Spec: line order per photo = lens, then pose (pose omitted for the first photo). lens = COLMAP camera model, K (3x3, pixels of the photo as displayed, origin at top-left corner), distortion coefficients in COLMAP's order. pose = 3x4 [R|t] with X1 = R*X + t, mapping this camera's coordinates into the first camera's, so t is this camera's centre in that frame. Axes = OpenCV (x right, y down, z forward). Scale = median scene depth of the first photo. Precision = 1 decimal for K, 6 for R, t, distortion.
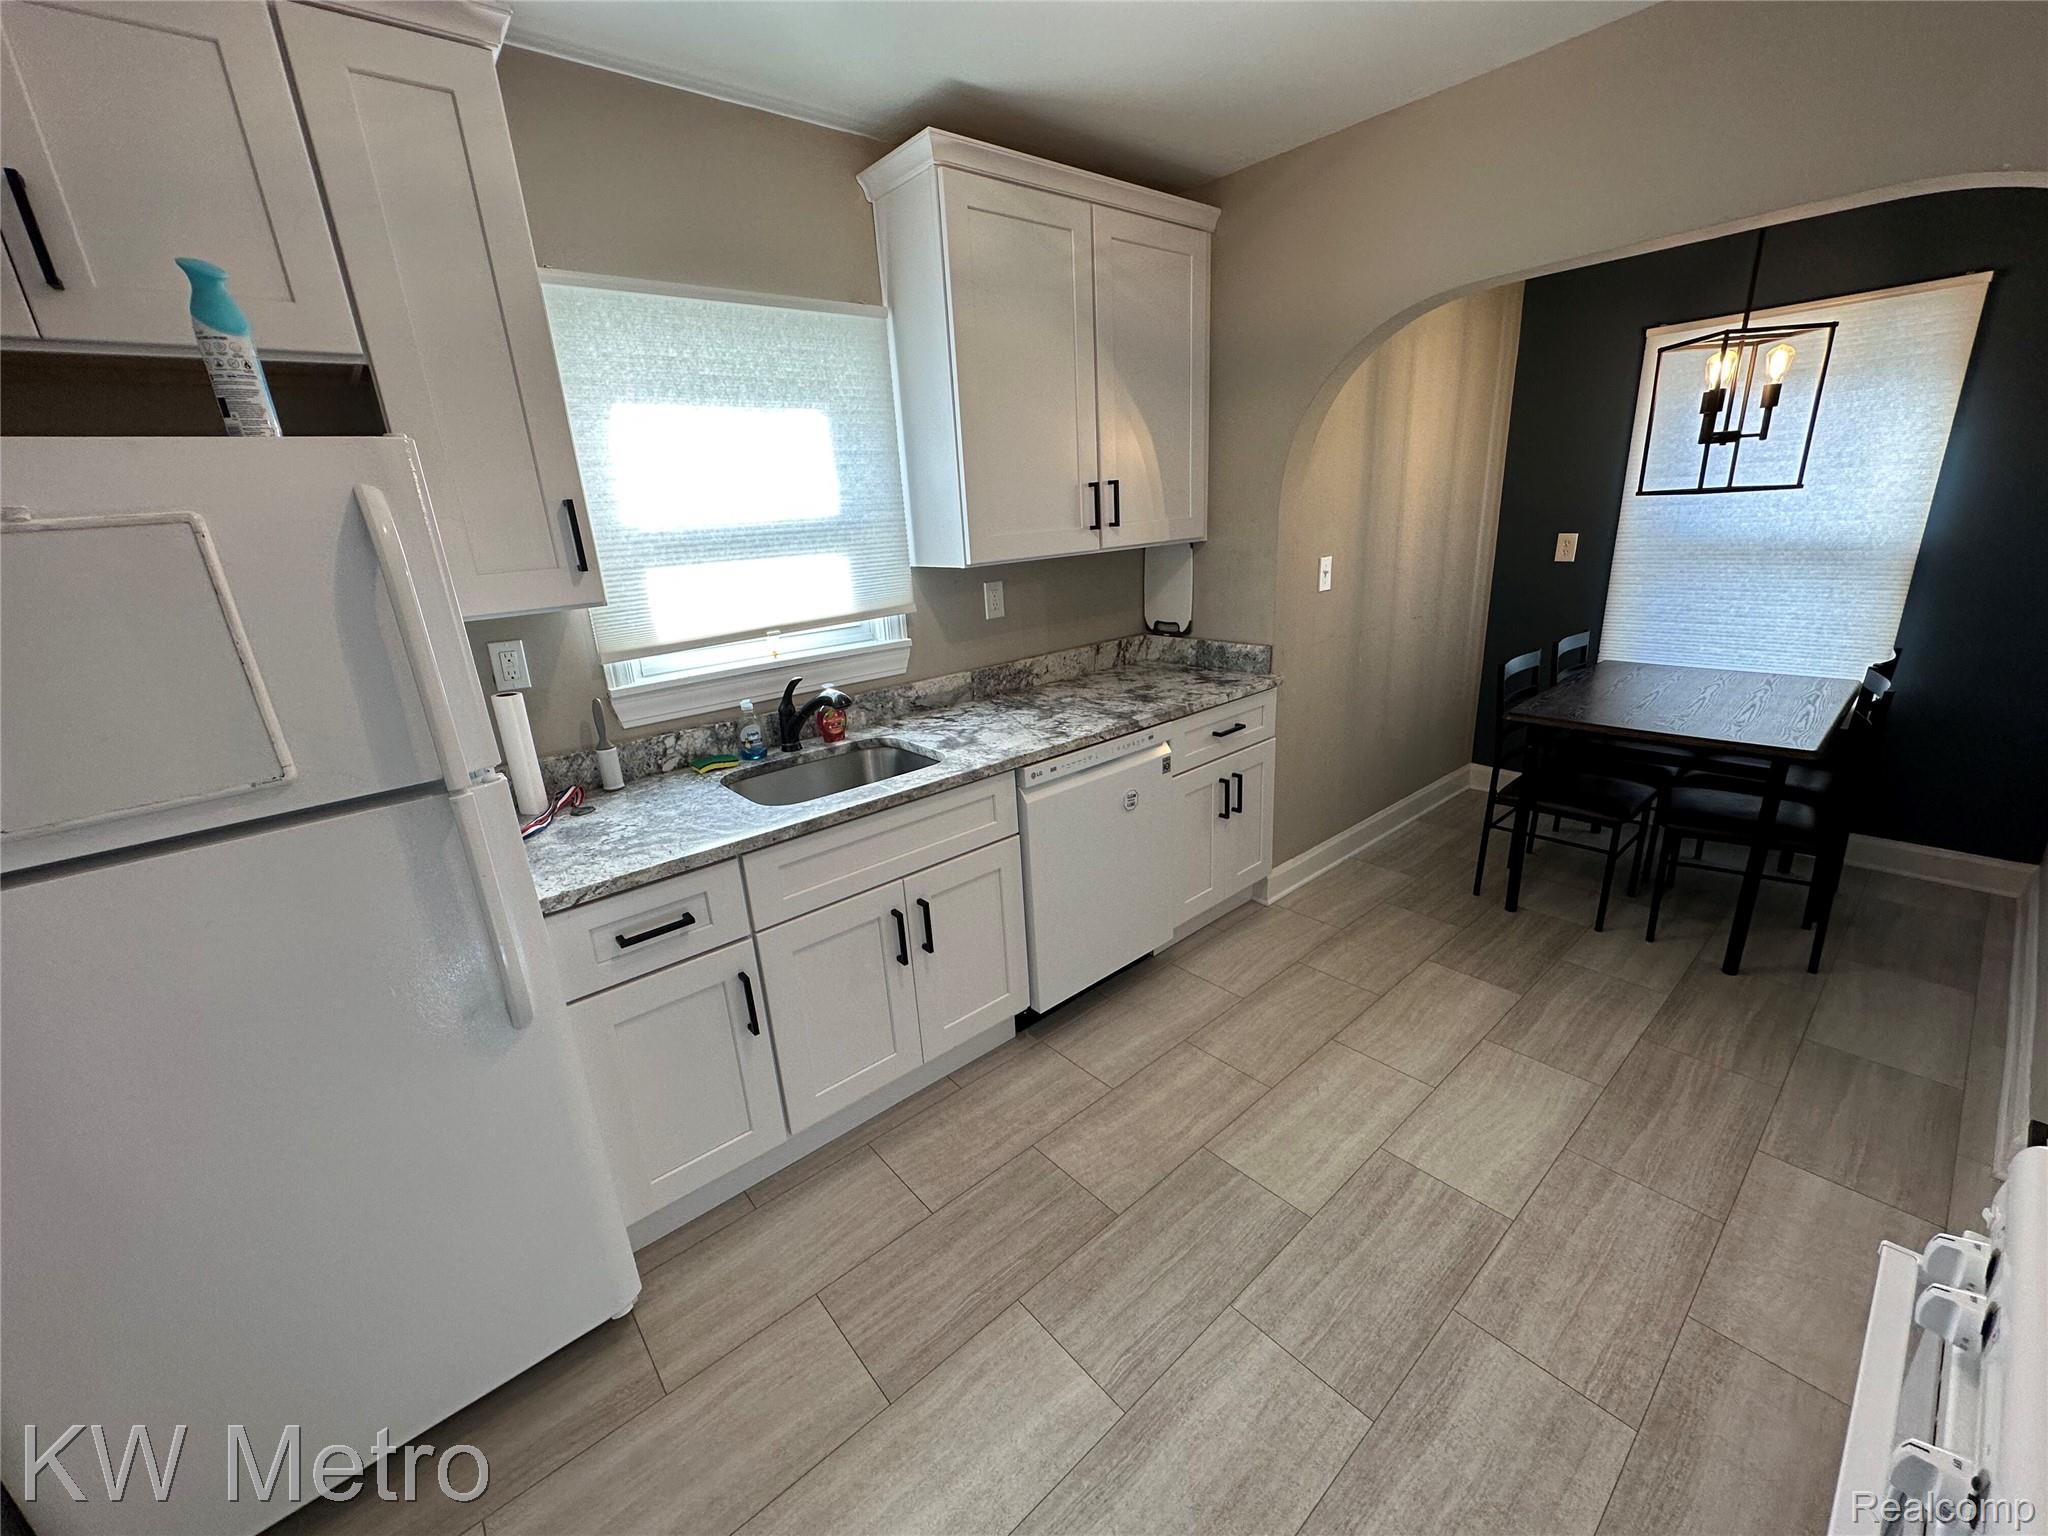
lens RADIAL K [[814.7, 0, 1026.1], [0, 814.7, 766.1], [0, 0, 1]] dist [-0.000999, 0.000094]
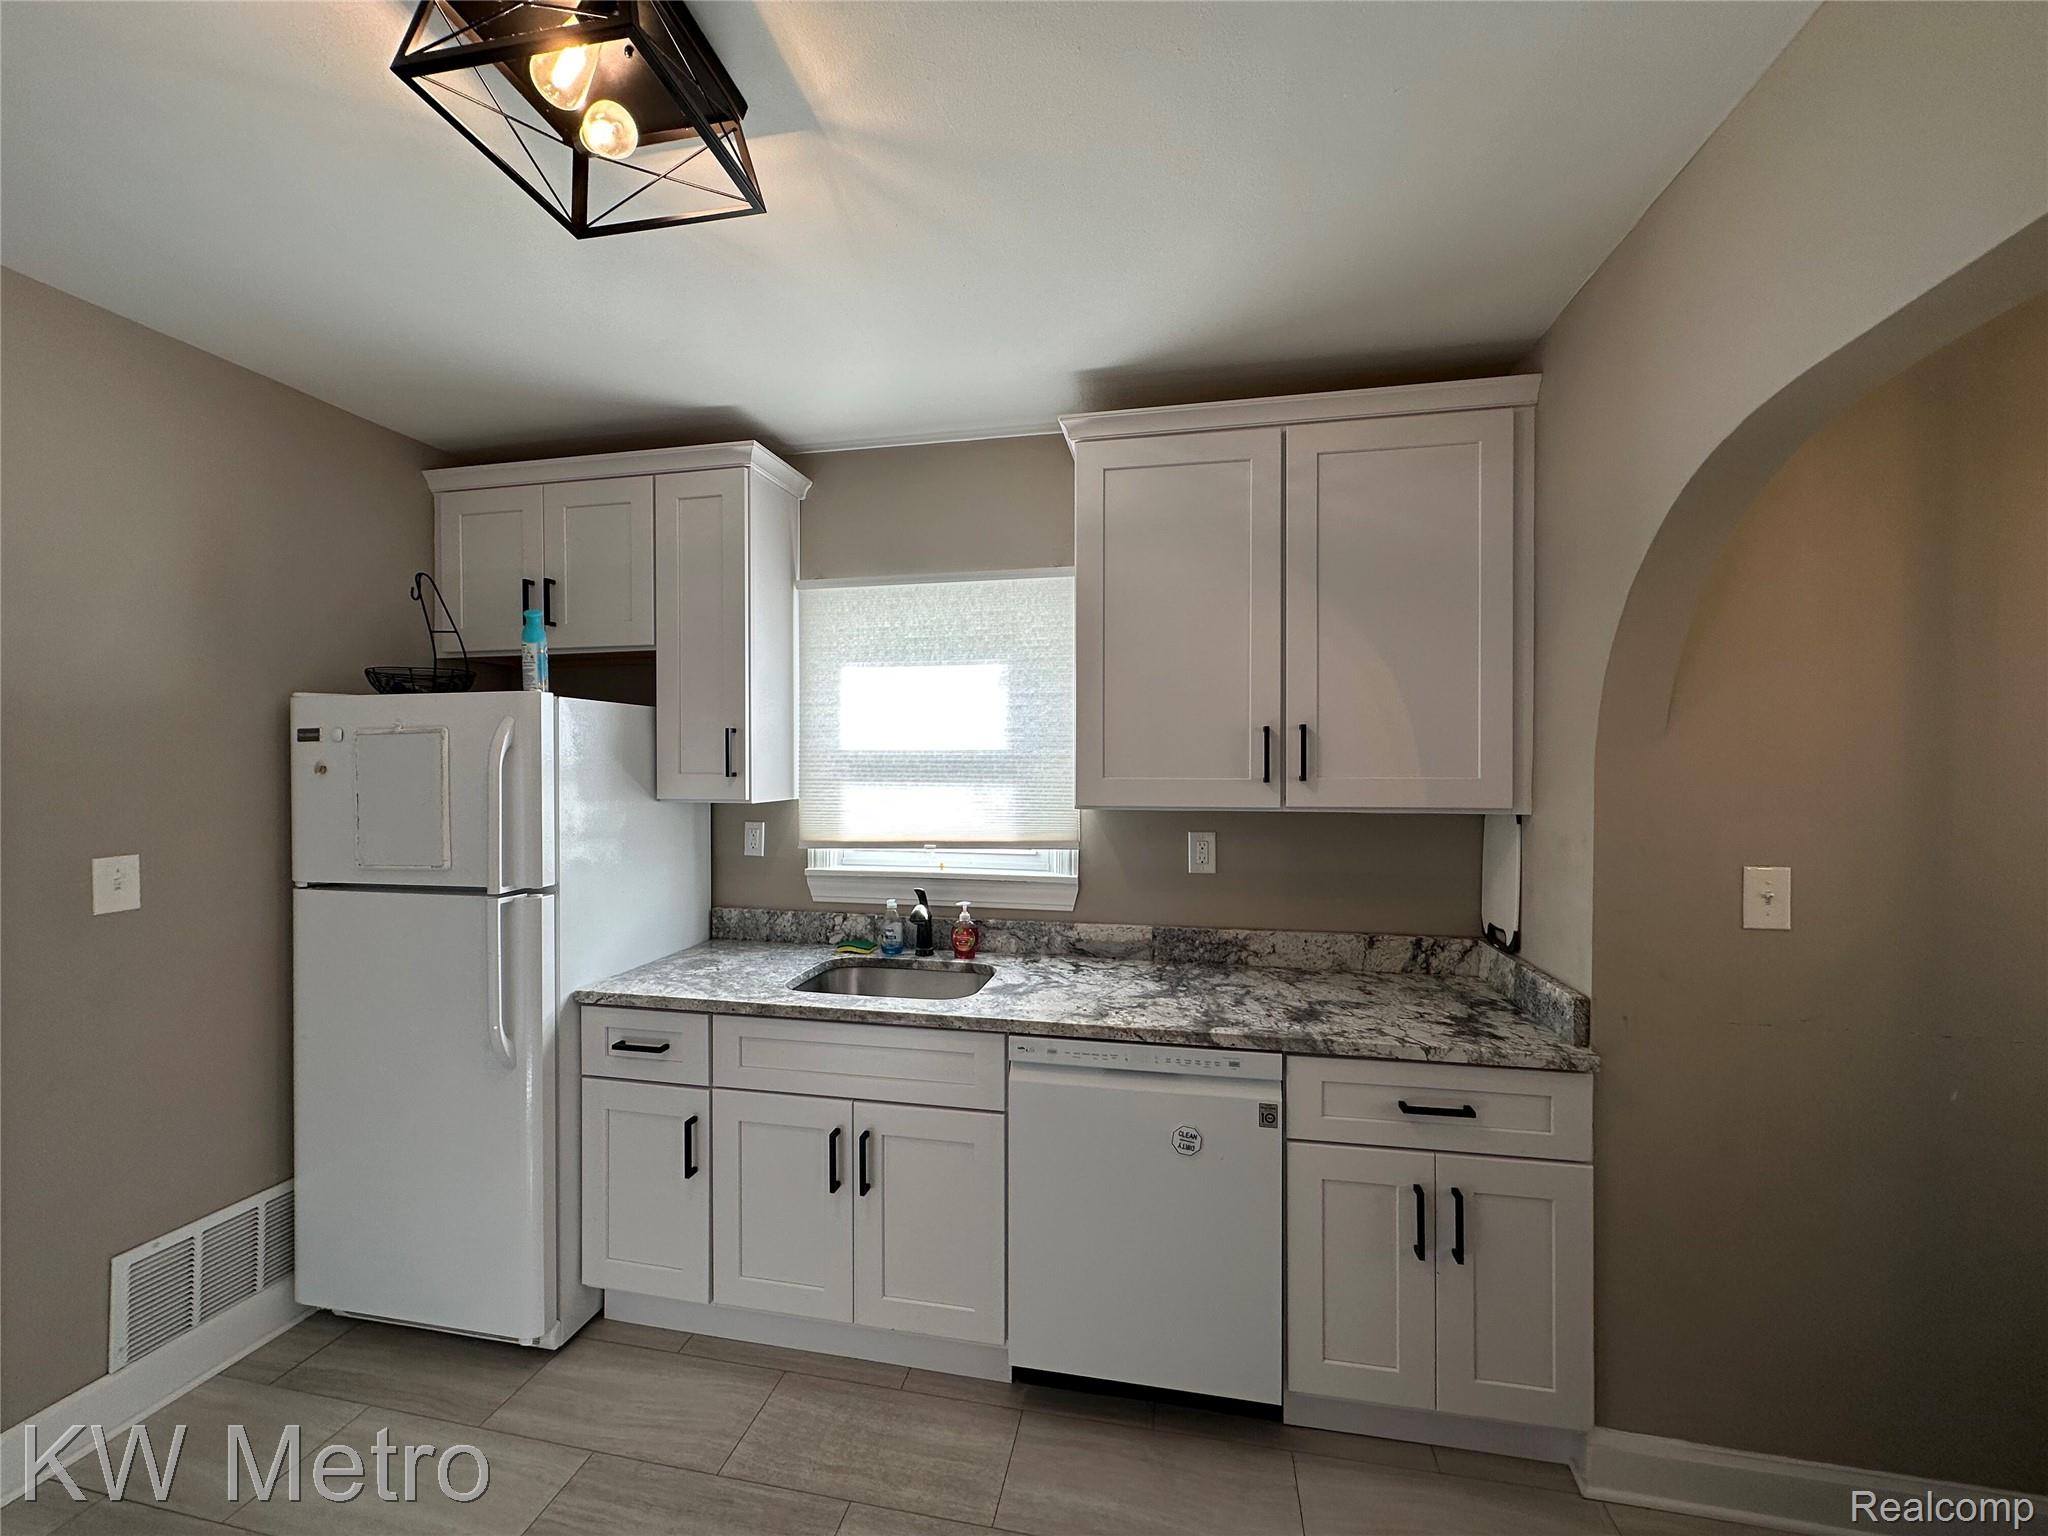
lens RADIAL K [[814.7, 0, 1026.1], [0, 814.7, 766.1], [0, 0, 1]] dist [-0.000999, 0.000094]
pose [[0.616795, 0.060577, -0.784789, 0.606774], [-0.273320, 0.951478, -0.141369, -0.137924], [0.738146, 0.301694, 0.603424, 0.364978]]
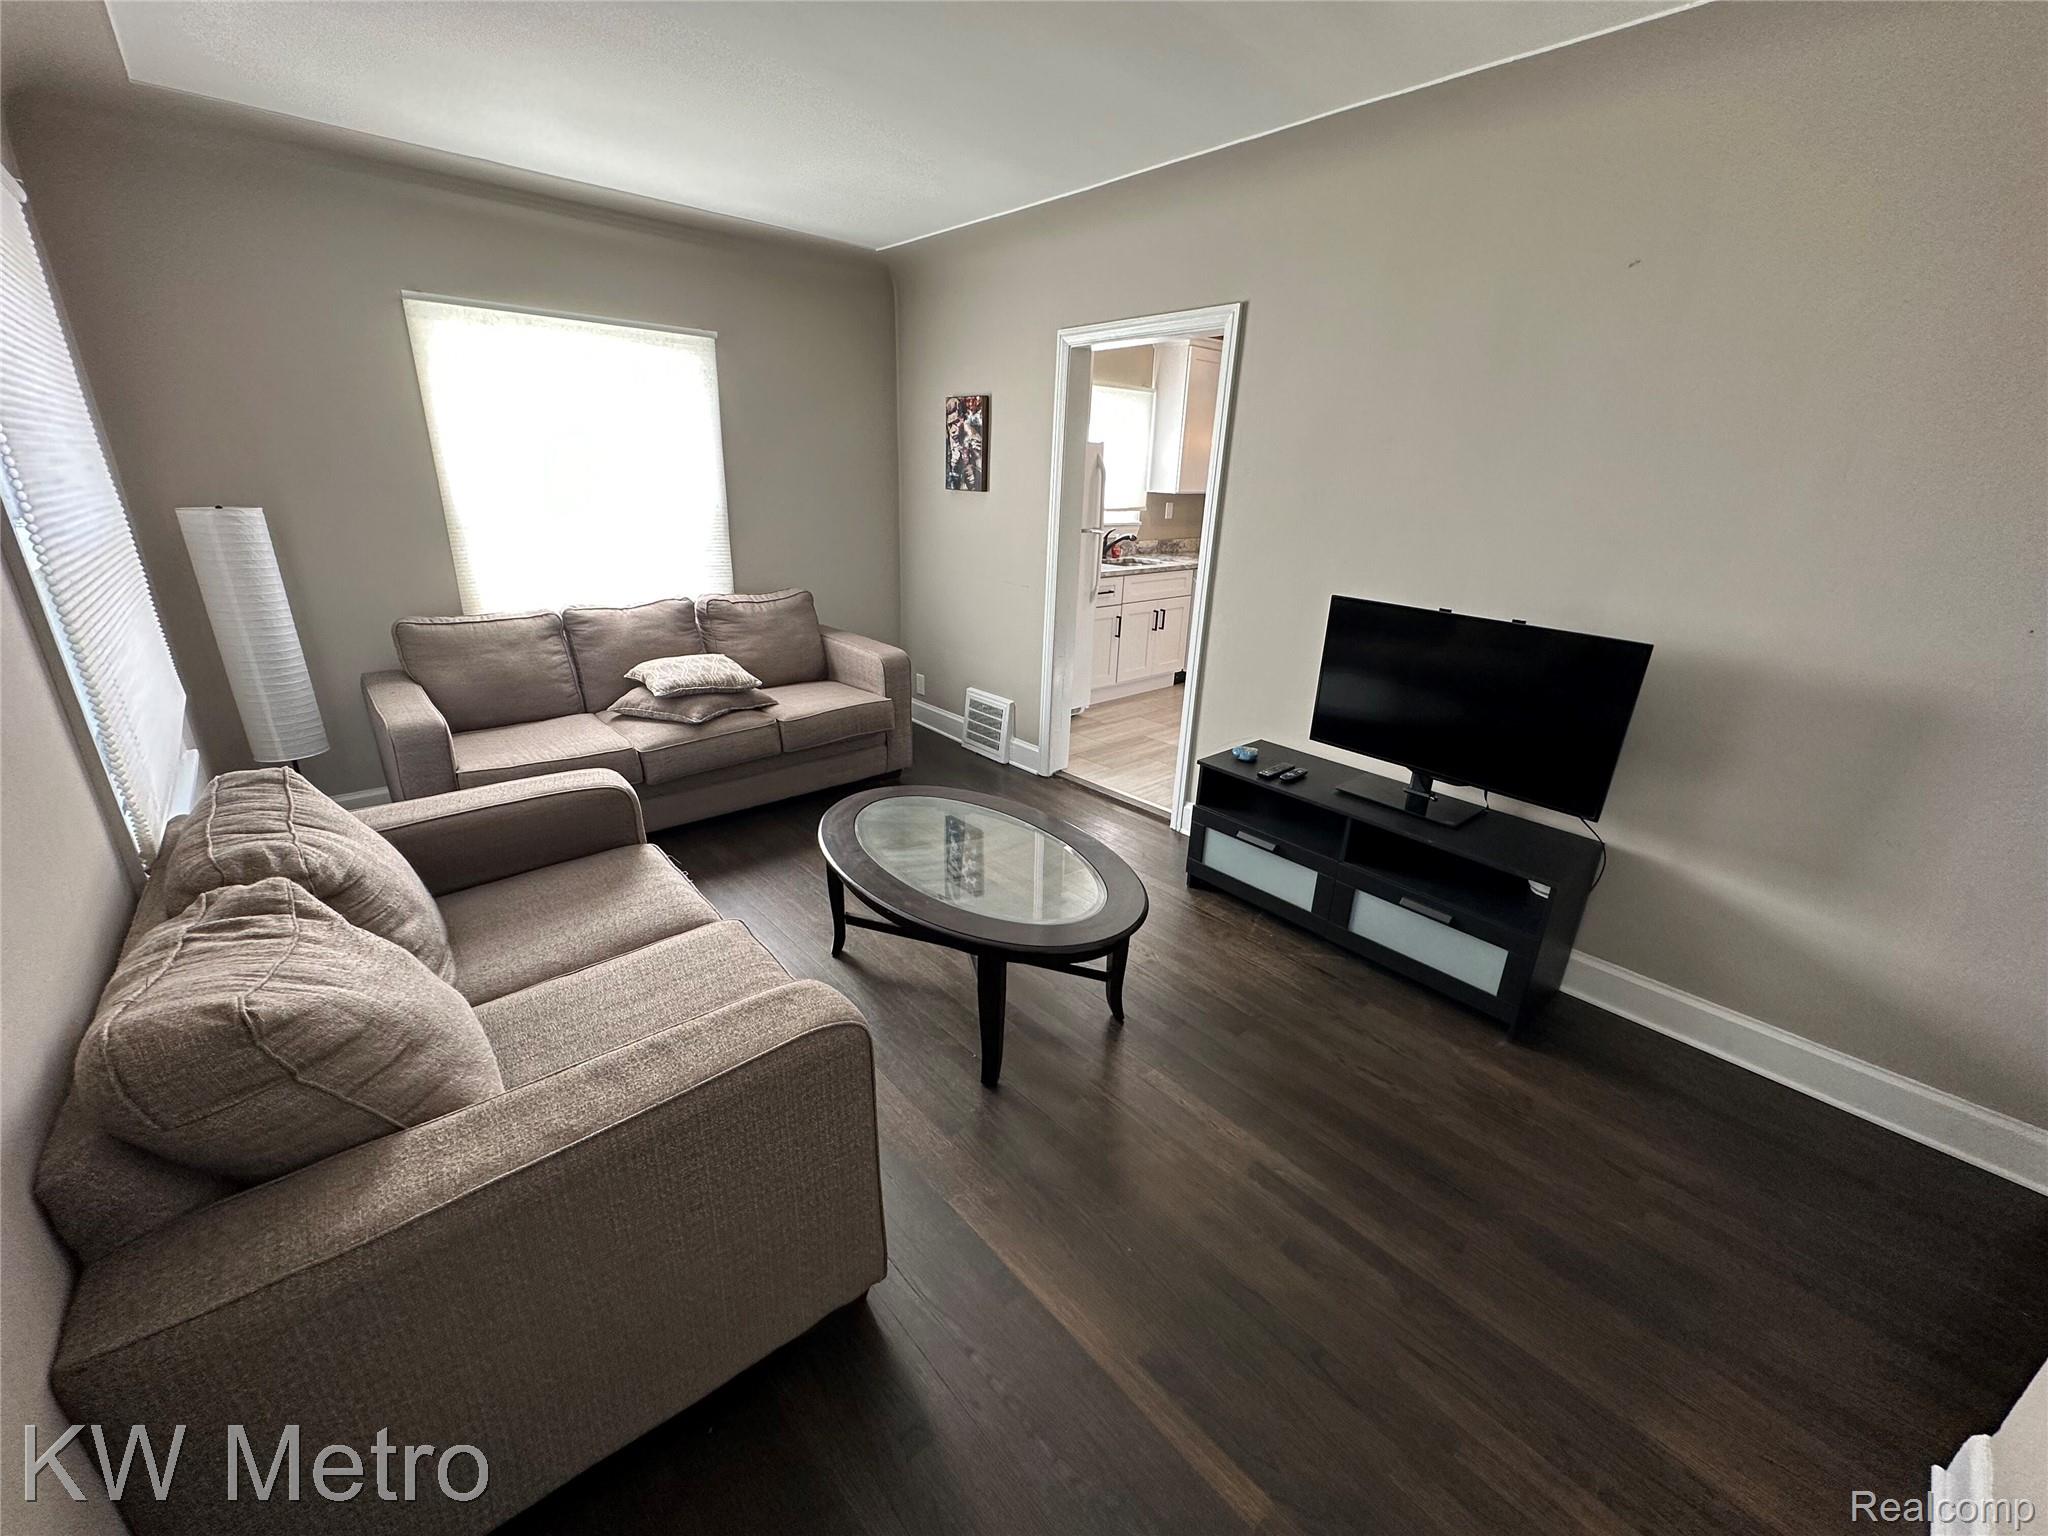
lens RADIAL K [[814.7, 0, 1026.1], [0, 814.7, 766.1], [0, 0, 1]] dist [-0.000999, 0.000094]
pose [[0.995547, 0.074167, 0.058177, -0.613864], [-0.076740, 0.996110, 0.043314, 0.526542], [-0.054739, -0.047585, 0.997366, -1.545661]]
